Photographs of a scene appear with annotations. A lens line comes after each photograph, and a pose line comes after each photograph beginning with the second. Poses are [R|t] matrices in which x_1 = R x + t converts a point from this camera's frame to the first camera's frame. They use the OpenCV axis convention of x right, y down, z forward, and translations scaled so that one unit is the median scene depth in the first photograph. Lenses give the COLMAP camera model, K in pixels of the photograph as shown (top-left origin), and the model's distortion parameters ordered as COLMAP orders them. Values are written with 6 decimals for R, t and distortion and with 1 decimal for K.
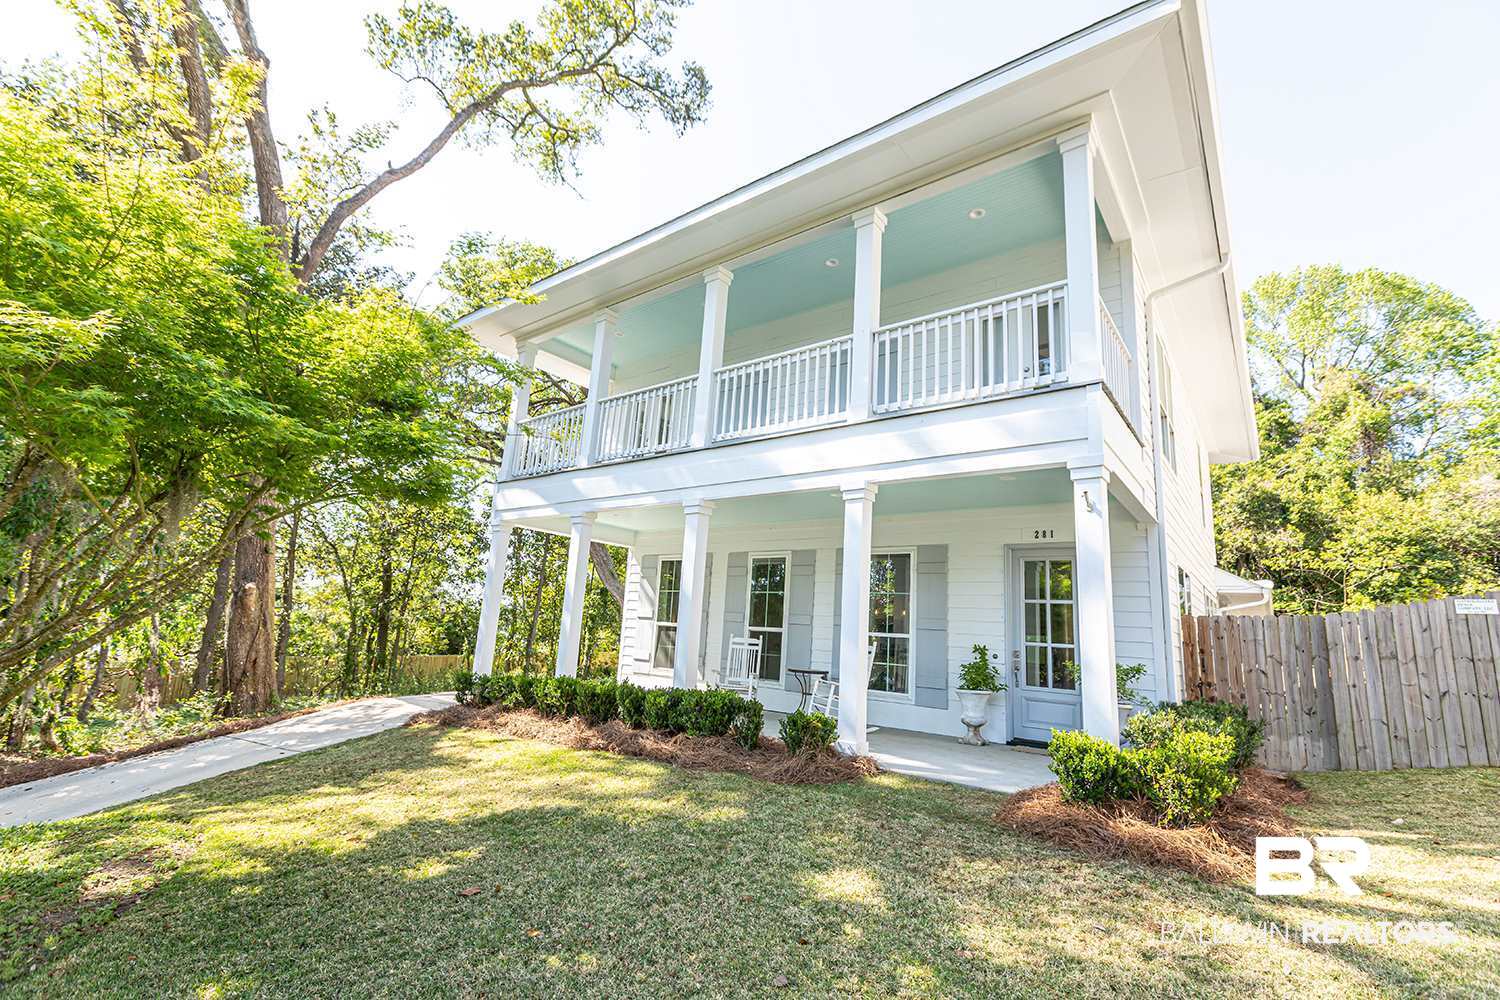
lens RADIAL K [[675.7, 0, 744.1], [0, 675.7, 498.5], [0, 0, 1]] dist [0.005228, -0.005616]
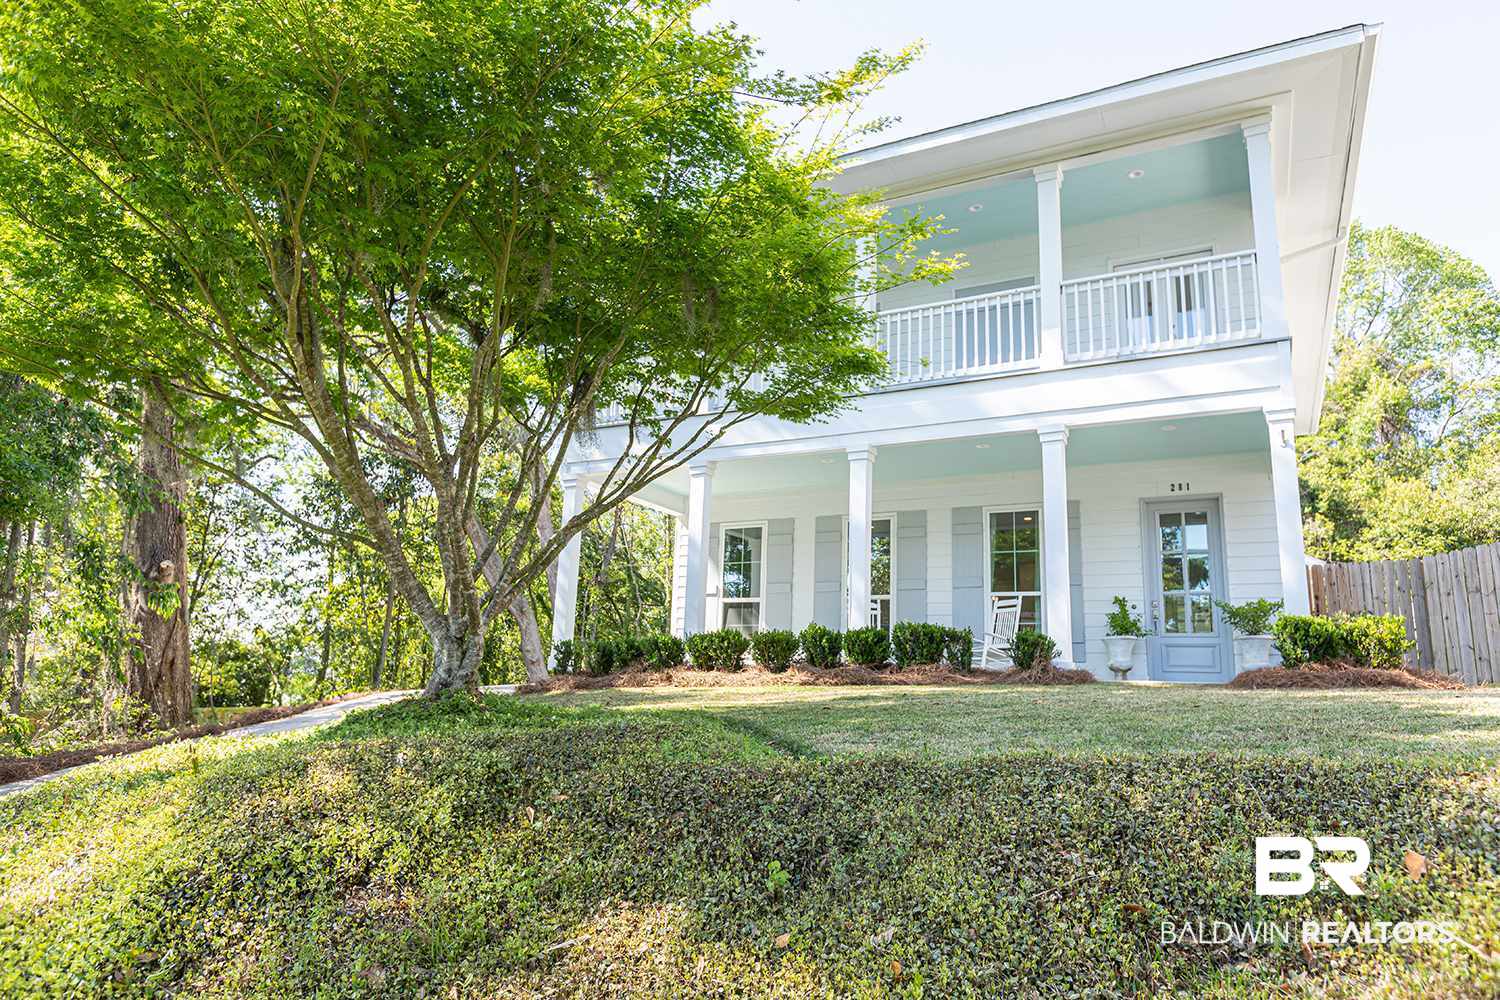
lens RADIAL K [[957.2, 0, 750.0], [0, 957.2, 500.0], [0, 0, 1]] dist [0.000224, 0.000099]
pose [[0.983943, 0.011145, 0.178133, -0.451896], [-0.011937, 0.999923, 0.003377, 0.073804], [-0.178082, -0.005449, 0.984001, -0.313252]]
